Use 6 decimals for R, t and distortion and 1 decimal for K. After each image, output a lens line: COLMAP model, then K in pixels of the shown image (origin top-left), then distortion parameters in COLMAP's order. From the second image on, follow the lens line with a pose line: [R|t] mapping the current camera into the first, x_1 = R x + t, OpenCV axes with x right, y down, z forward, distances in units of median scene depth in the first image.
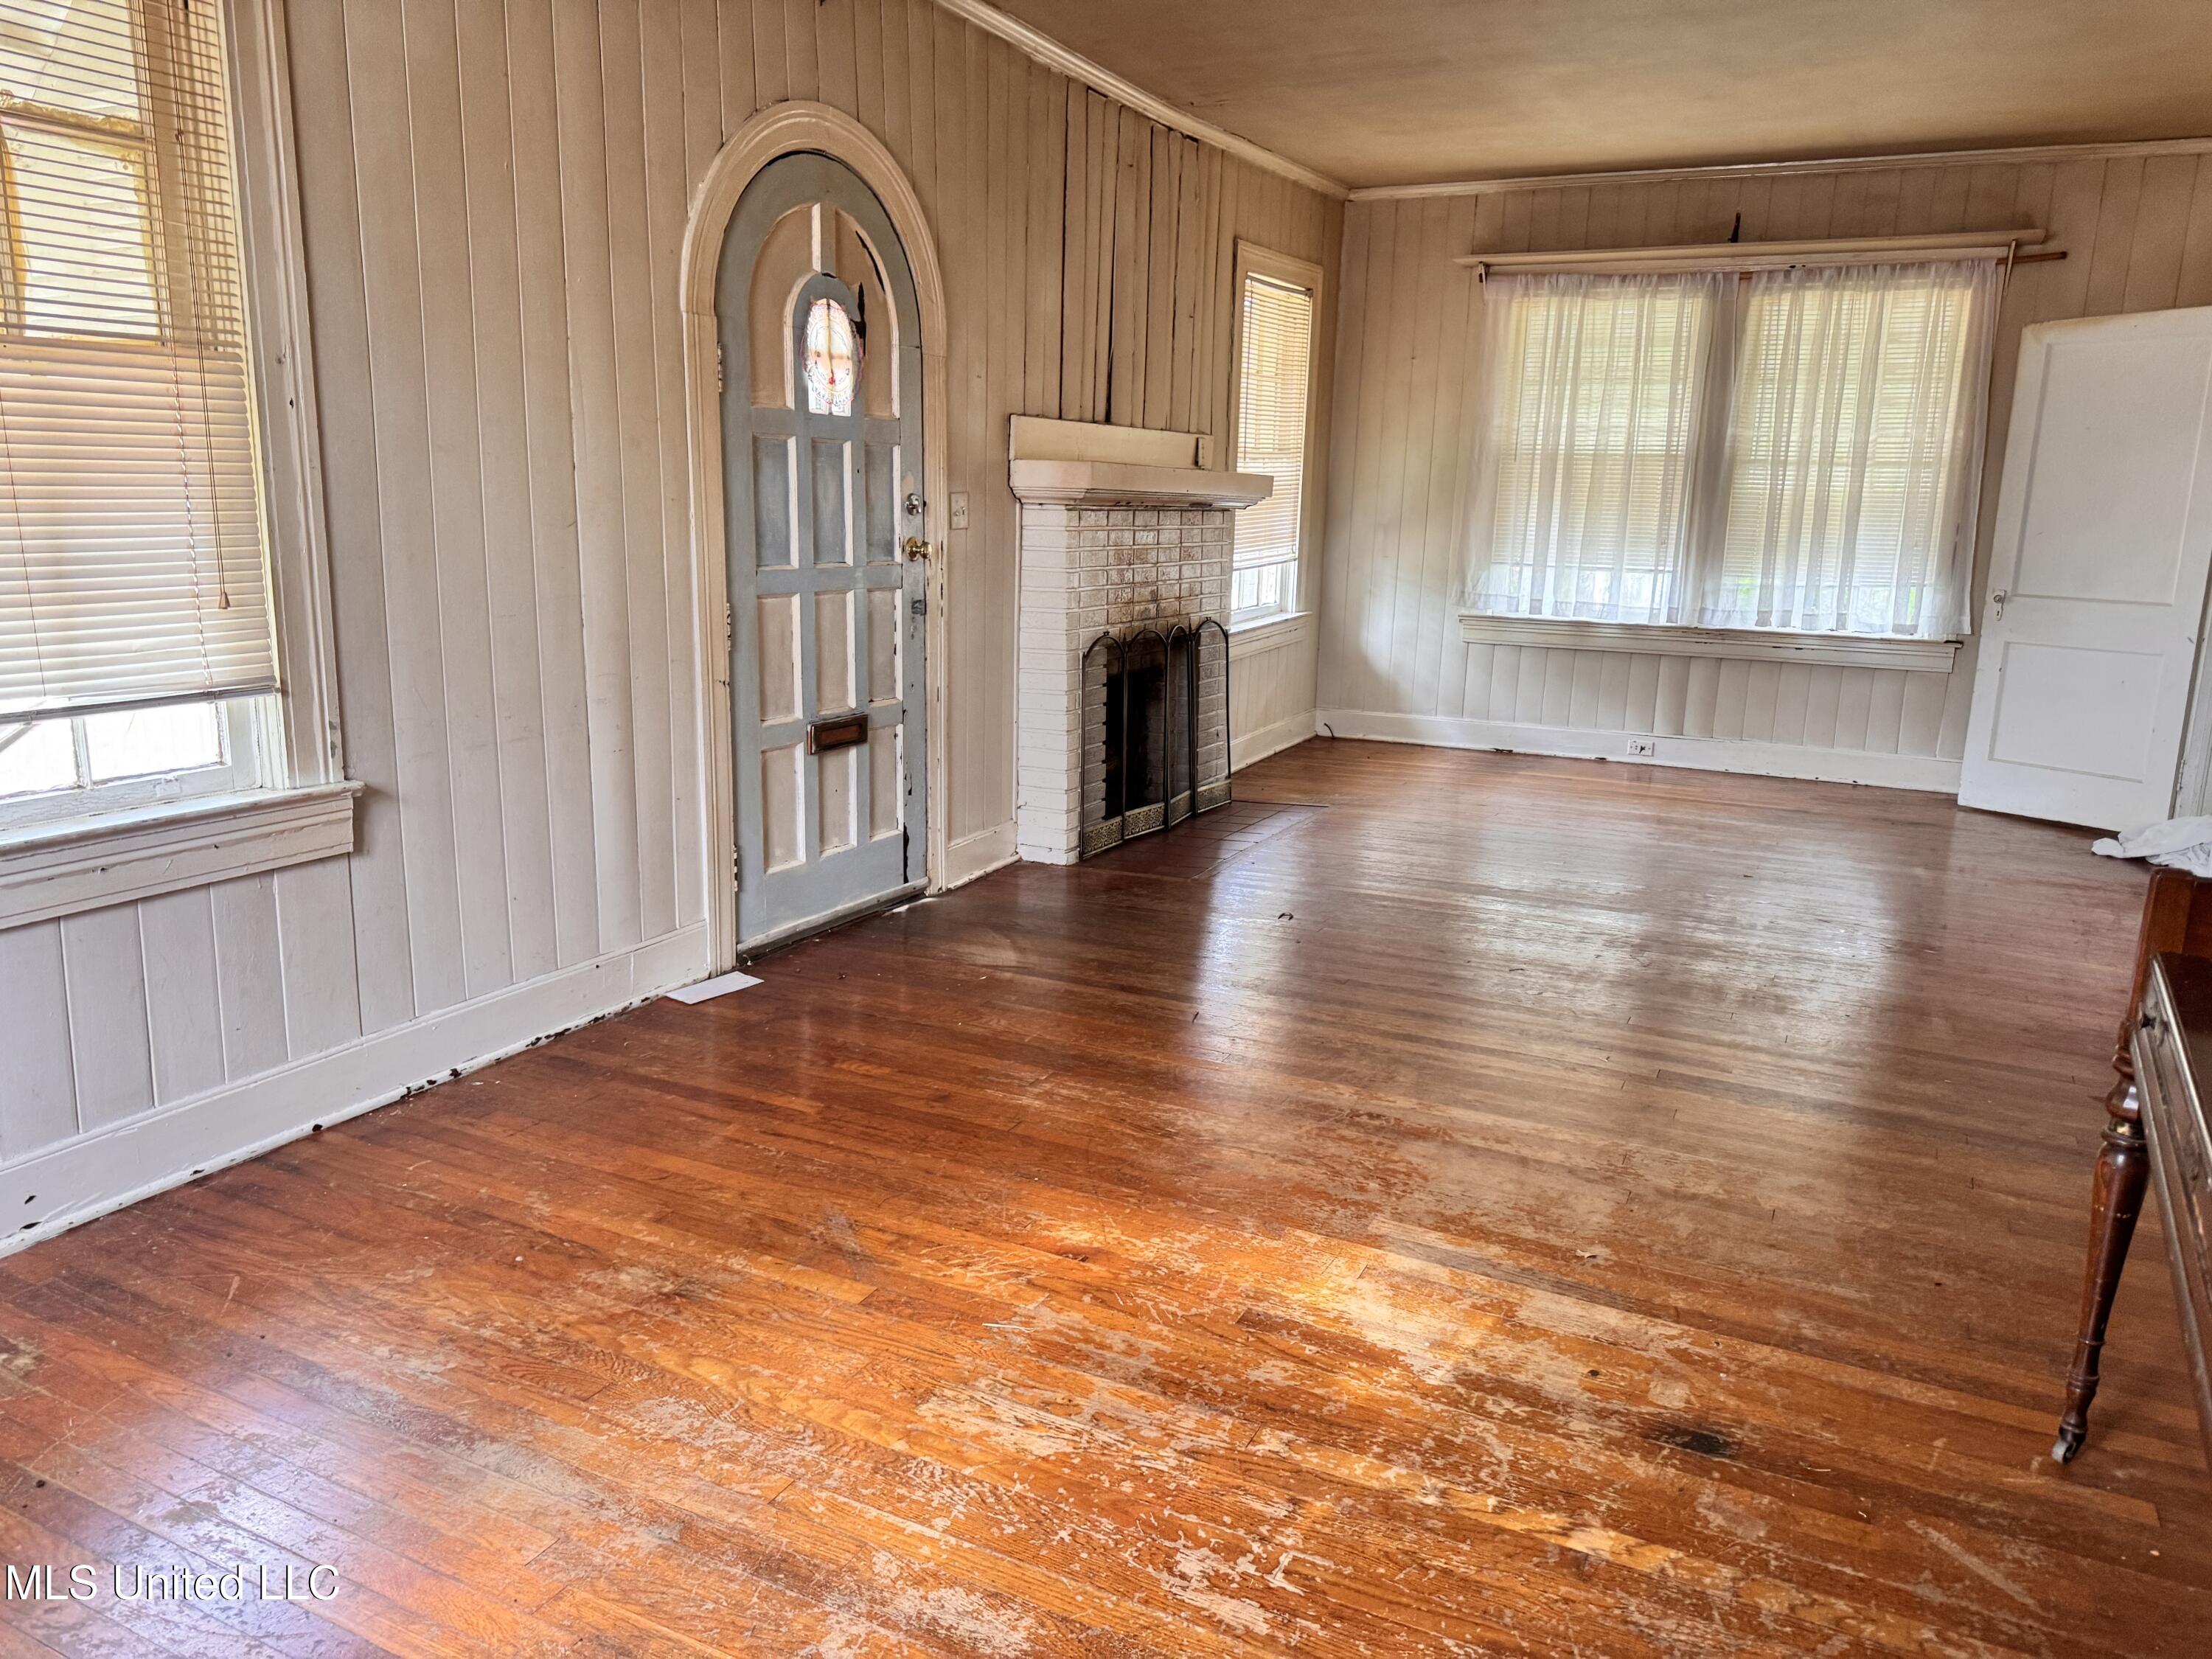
lens RADIAL K [[1552.9, 0, 1104.5], [0, 1552.9, 839.4], [0, 0, 1]] dist [0.050556, 0.000409]
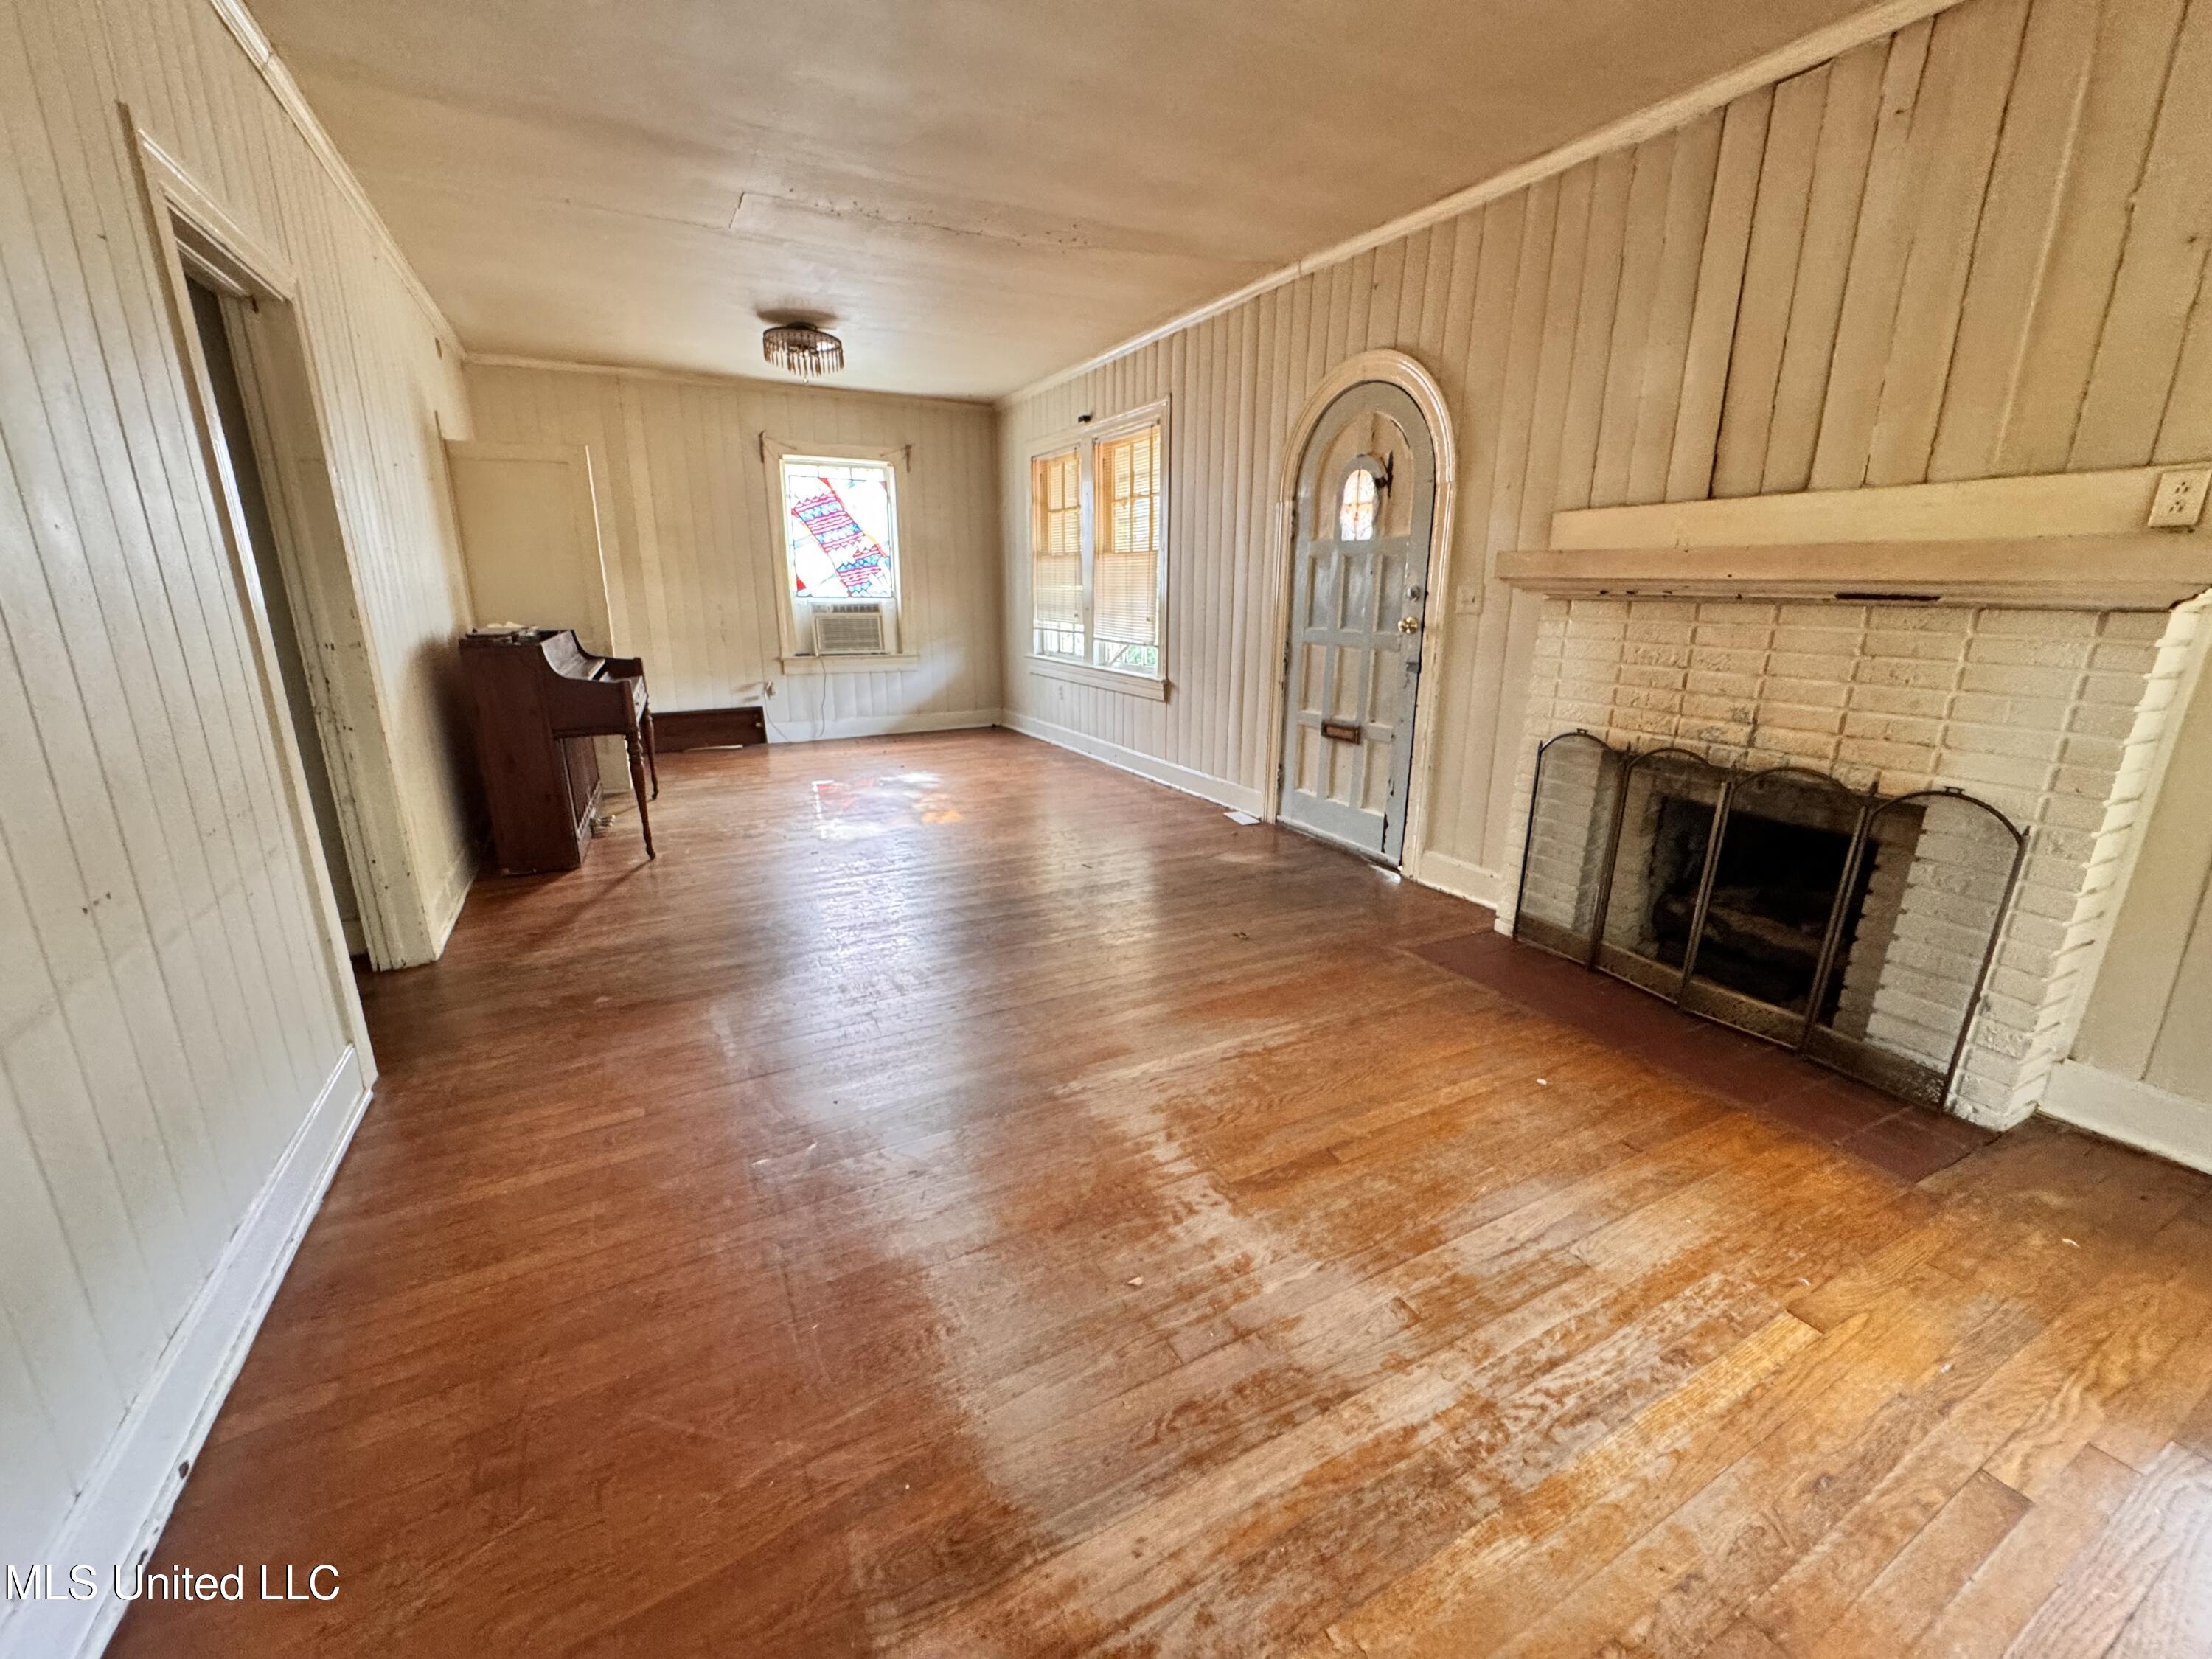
lens RADIAL K [[896.0, 0, 1100.6], [0, 896.0, 818.2], [0, 0, 1]] dist [-0.000703, 0.000810]
pose [[-0.587022, 0.180707, -0.789145, 0.757510], [-0.191967, 0.915899, 0.352531, -0.272595], [0.786482, 0.358433, -0.502963, 1.314798]]
